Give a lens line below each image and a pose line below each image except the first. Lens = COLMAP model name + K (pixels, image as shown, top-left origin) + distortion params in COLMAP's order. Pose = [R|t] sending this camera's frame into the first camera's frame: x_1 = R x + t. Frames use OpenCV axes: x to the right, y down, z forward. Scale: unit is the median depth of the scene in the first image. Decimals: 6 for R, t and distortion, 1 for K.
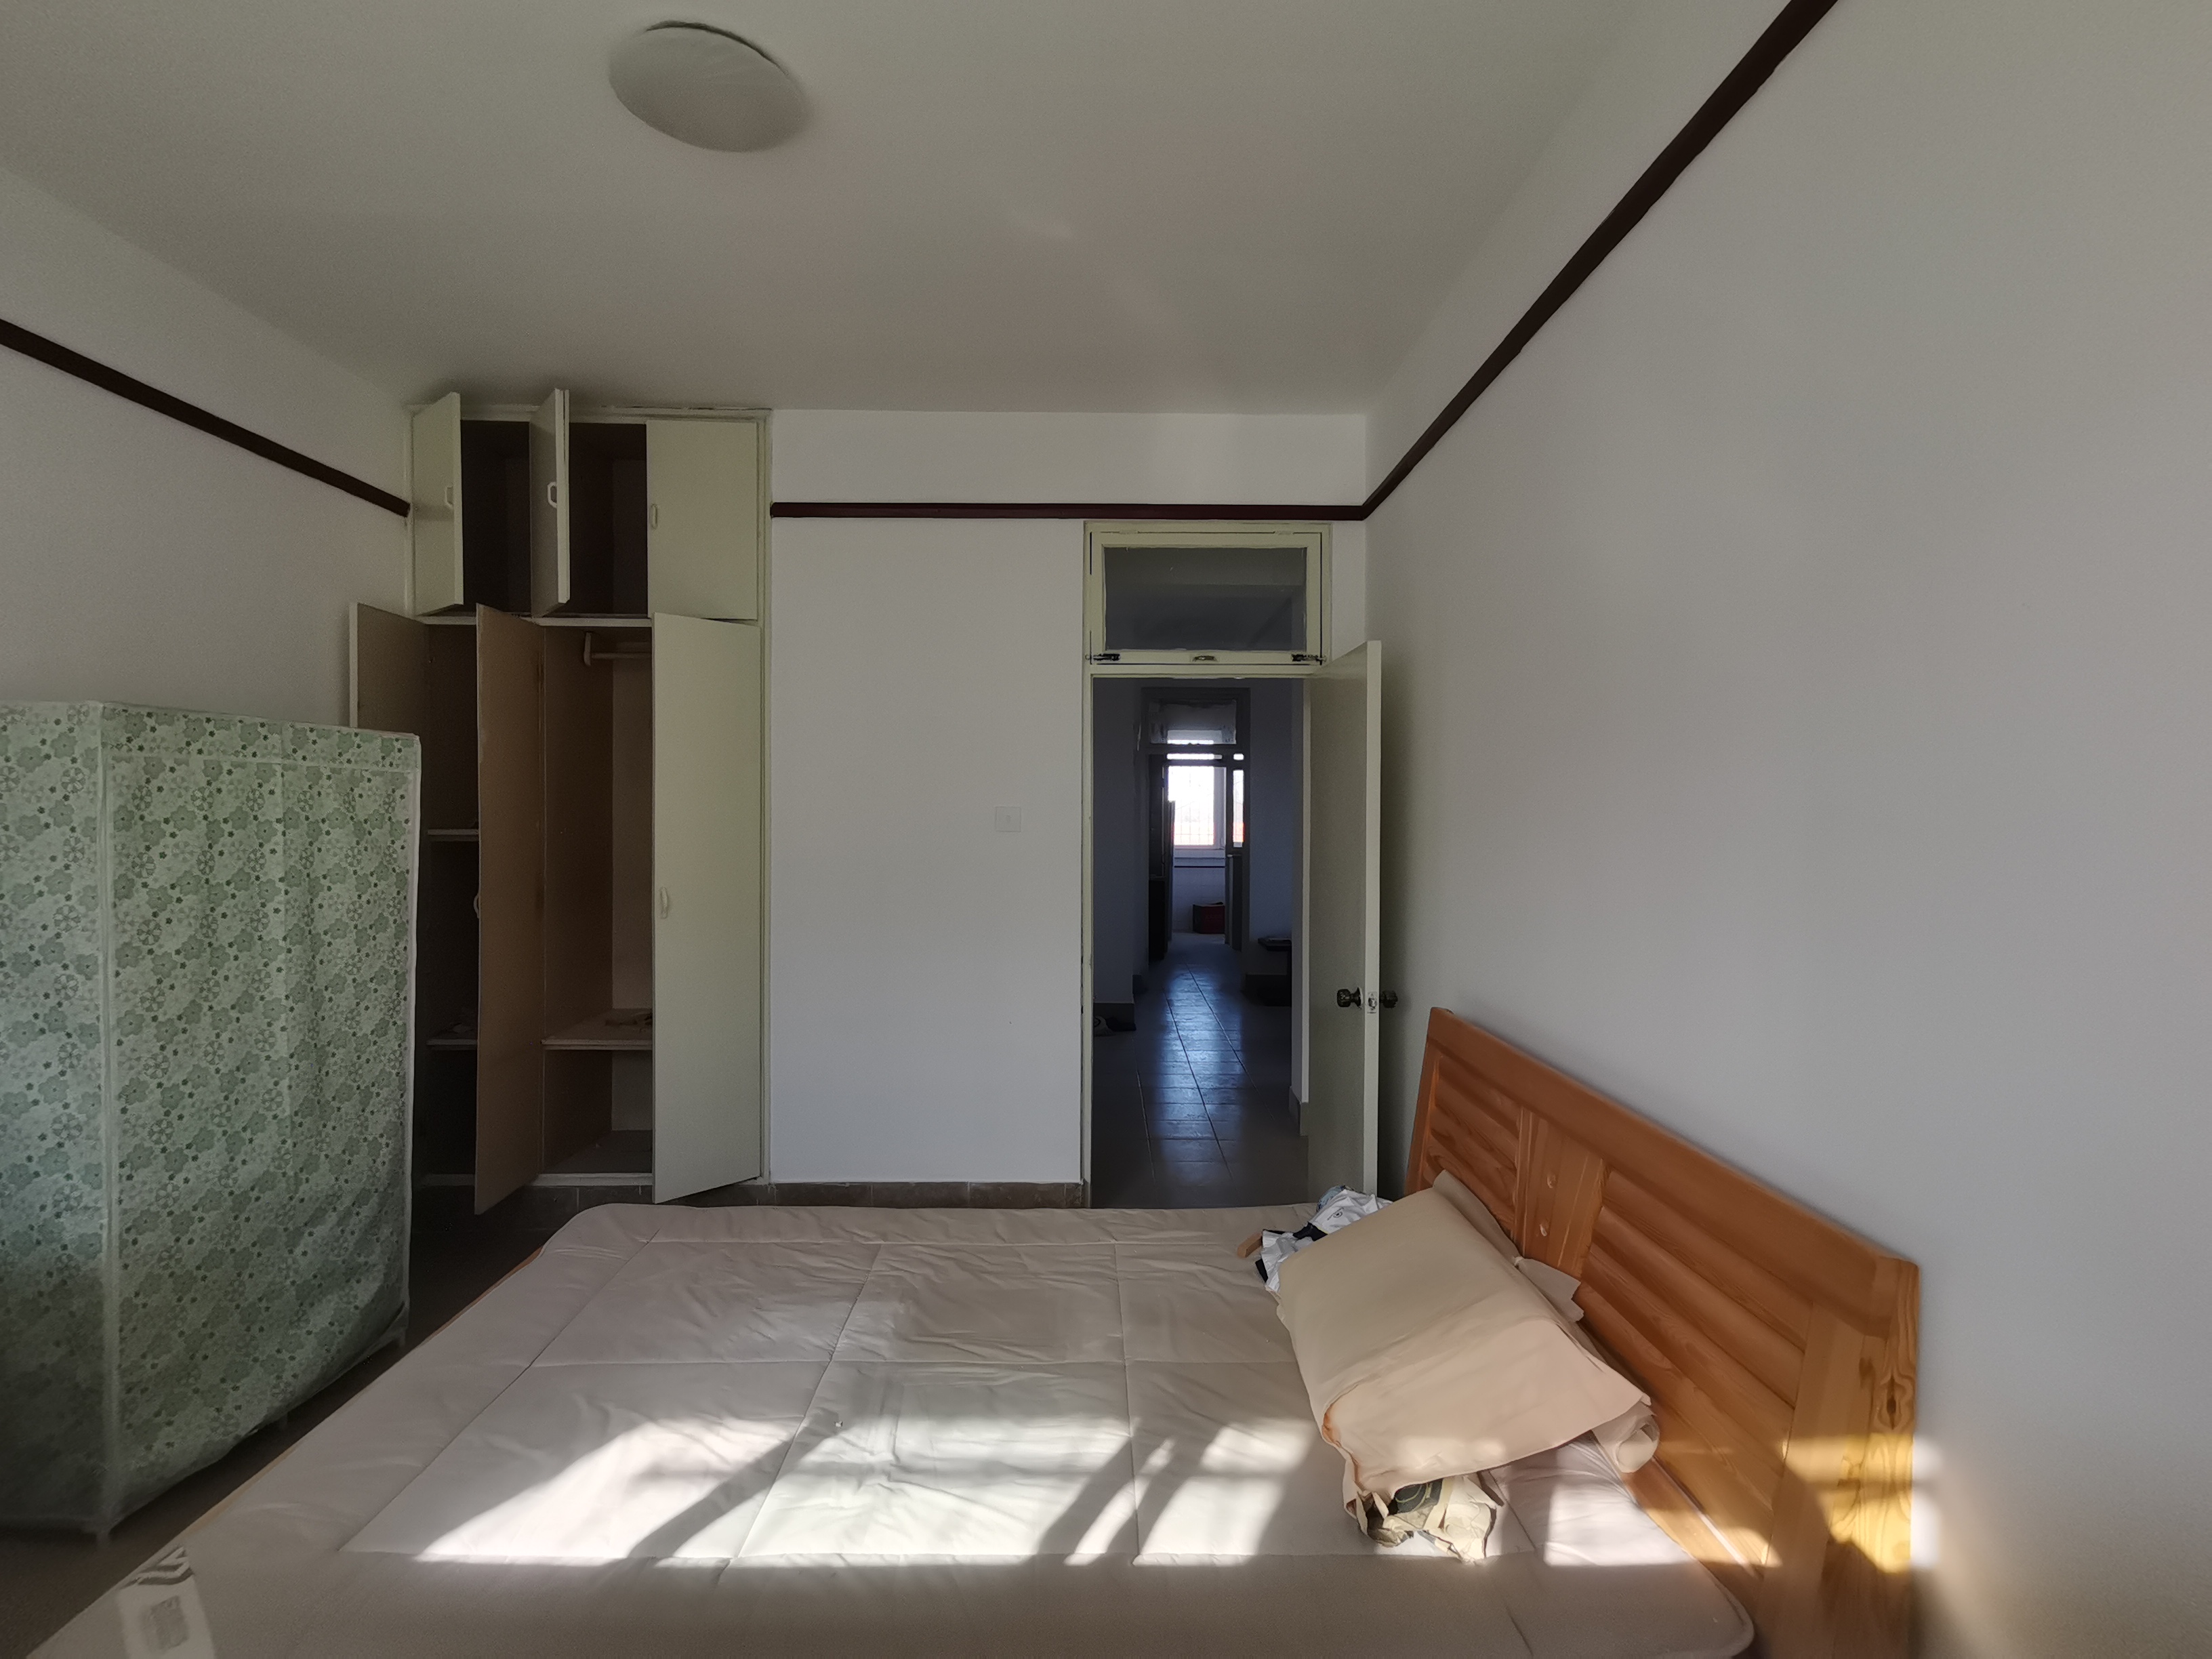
lens RADIAL K [[1095.9, 0, 1106.0], [0, 1095.9, 829.5], [0, 0, 1]] dist [0.040834, -0.029249]
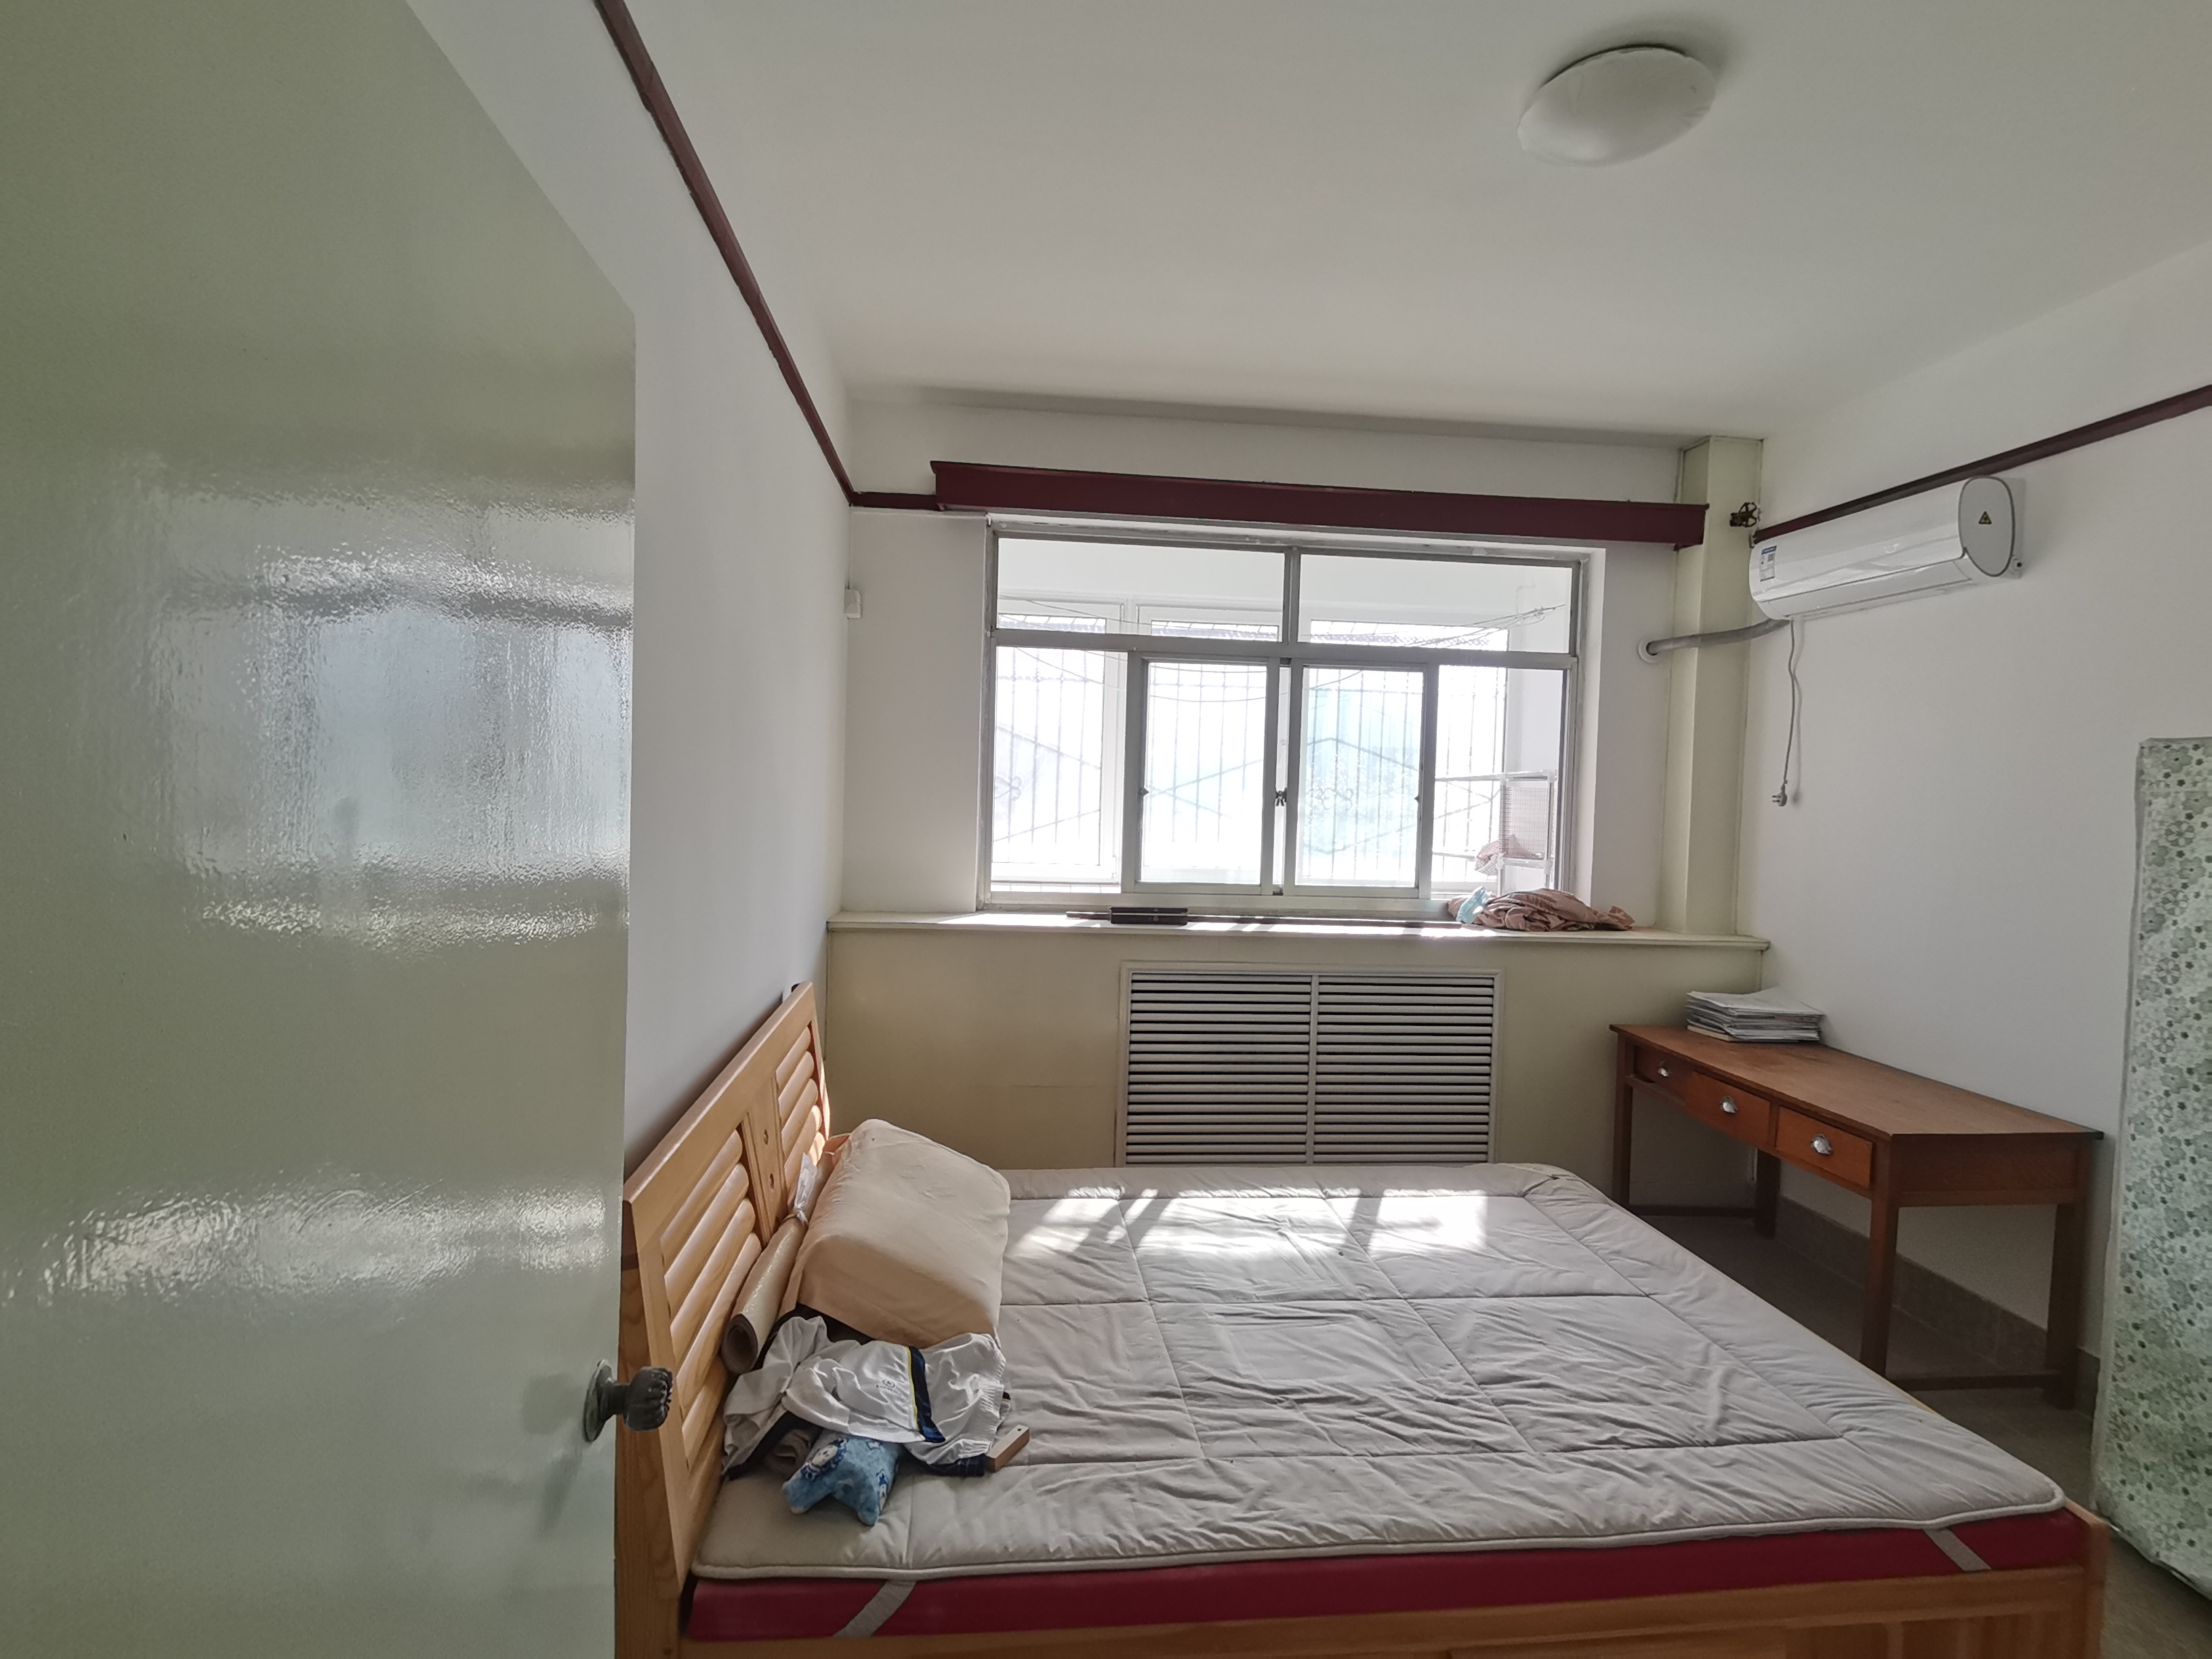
lens RADIAL K [[1095.9, 0, 1106.0], [0, 1095.9, 829.5], [0, 0, 1]] dist [0.040834, -0.029249]
pose [[-0.996773, -0.026471, -0.075782, 0.146128], [-0.030201, 0.998366, 0.048502, -0.051010], [0.074374, 0.050634, -0.995944, 1.903981]]
